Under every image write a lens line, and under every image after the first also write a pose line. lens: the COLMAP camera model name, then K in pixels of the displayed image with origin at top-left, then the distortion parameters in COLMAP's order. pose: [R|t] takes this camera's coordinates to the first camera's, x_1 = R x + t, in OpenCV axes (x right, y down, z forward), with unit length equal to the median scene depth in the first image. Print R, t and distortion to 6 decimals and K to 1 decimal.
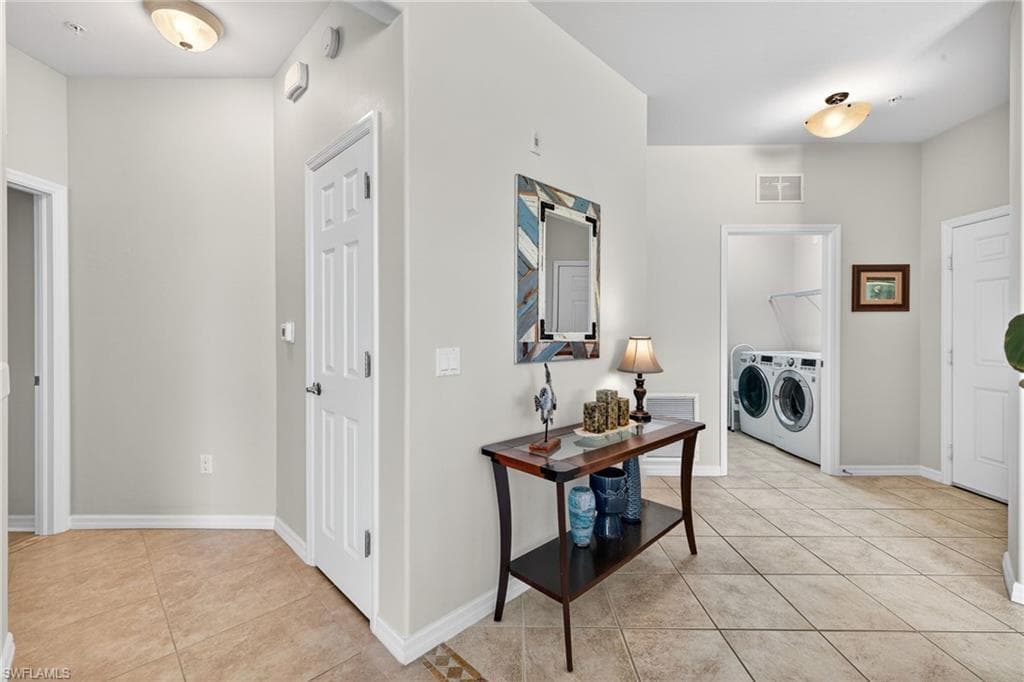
lens RADIAL K [[426.3, 0, 502.8], [0, 426.3, 336.5], [0, 0, 1]] dist [0.003838, -0.000679]
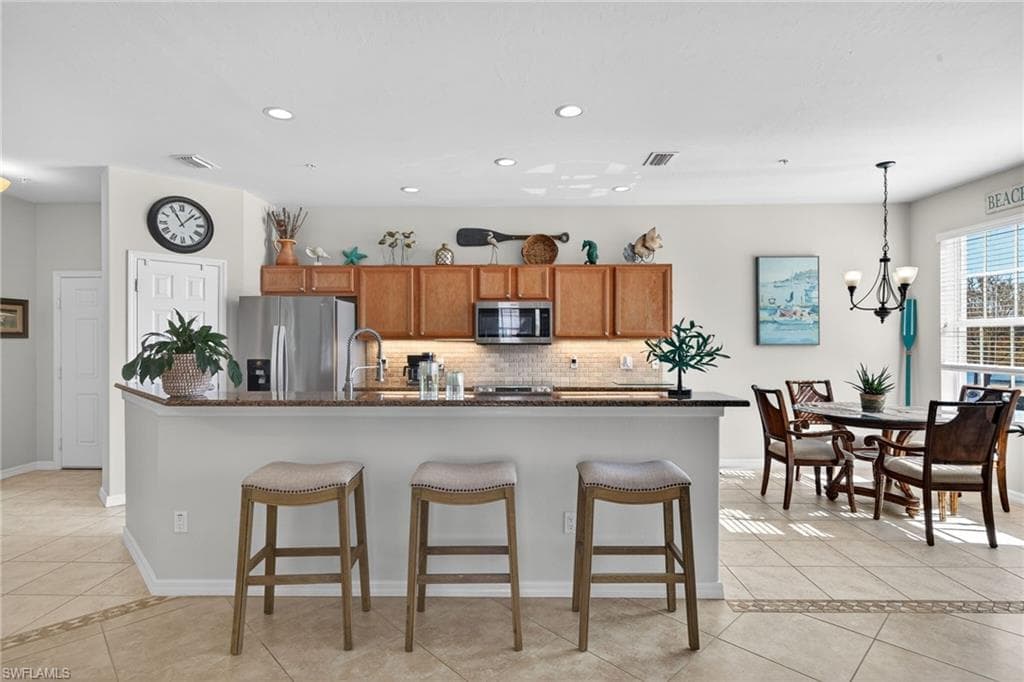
lens RADIAL K [[510.4, 0, 507.7], [0, 510.4, 340.0], [0, 0, 1]] dist [0.002835, -0.002982]
pose [[-0.007777, 0.002922, 0.999965, -0.826101], [0.010014, 0.999946, -0.002844, -0.055970], [-0.999920, 0.009992, -0.007805, -0.575330]]
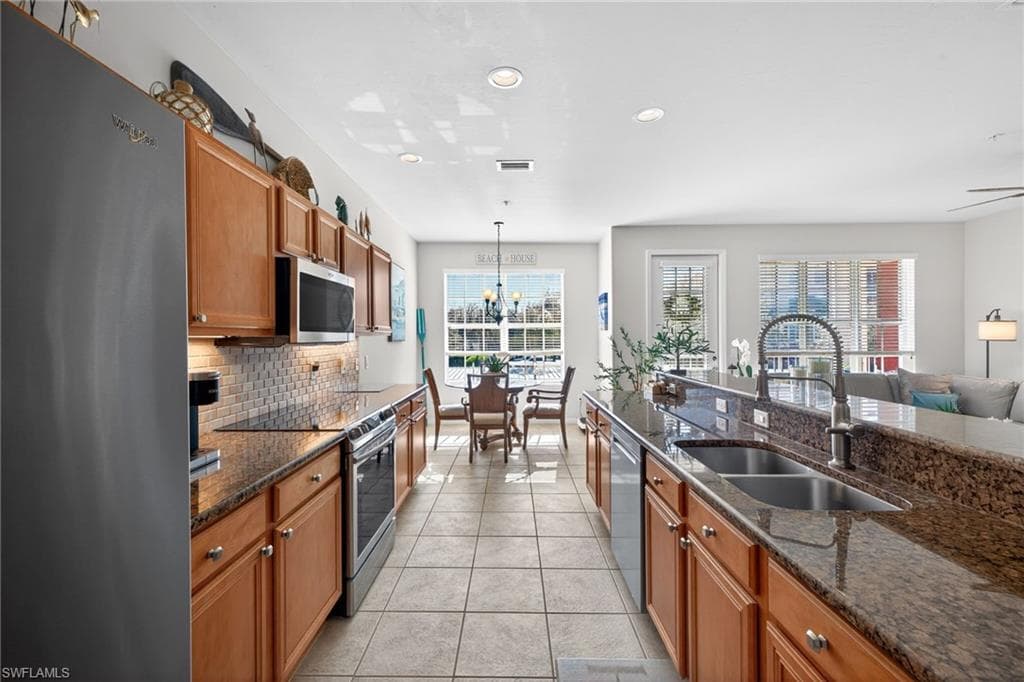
lens RADIAL K [[426.3, 0, 510.2], [0, 426.3, 334.2], [0, 0, 1]] dist [0.003838, -0.000679]
pose [[-0.999931, 0.009880, -0.006421, 0.948021], [0.009848, 0.999939, 0.004916, -0.069444], [0.006469, 0.004853, -0.999967, 0.443944]]
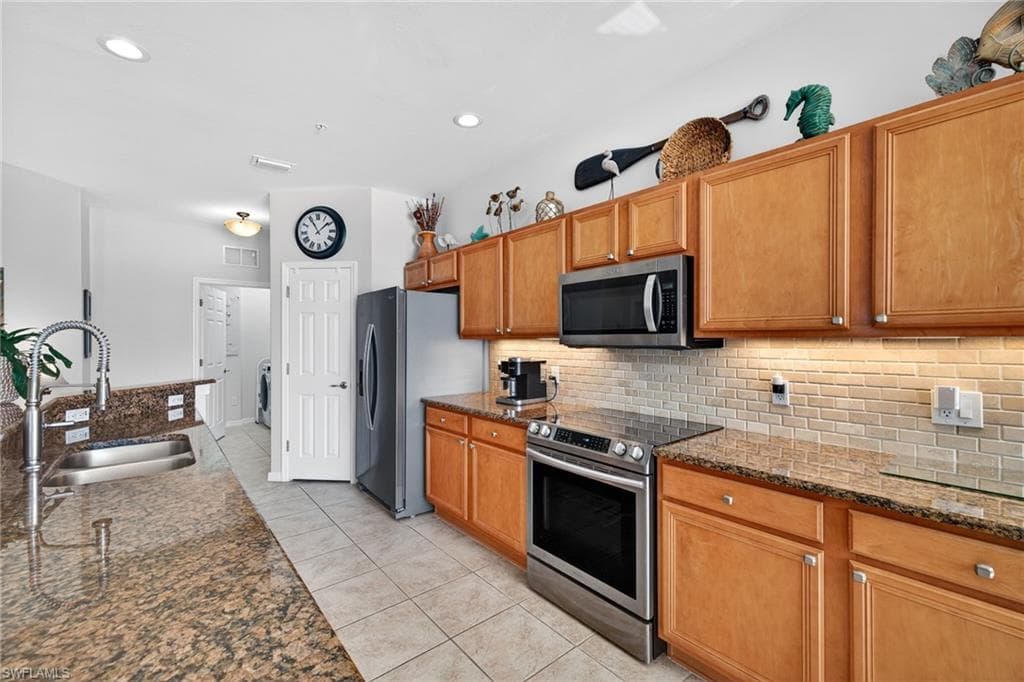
lens RADIAL K [[426.3, 0, 511.8], [0, 426.3, 340.9], [0, 0, 1]] dist [0.003838, -0.000679]
pose [[0.752440, -0.002191, 0.658658, 0.586084], [0.006923, 0.999966, -0.004582, -0.055281], [-0.658625, 0.008008, 0.752429, -1.192277]]
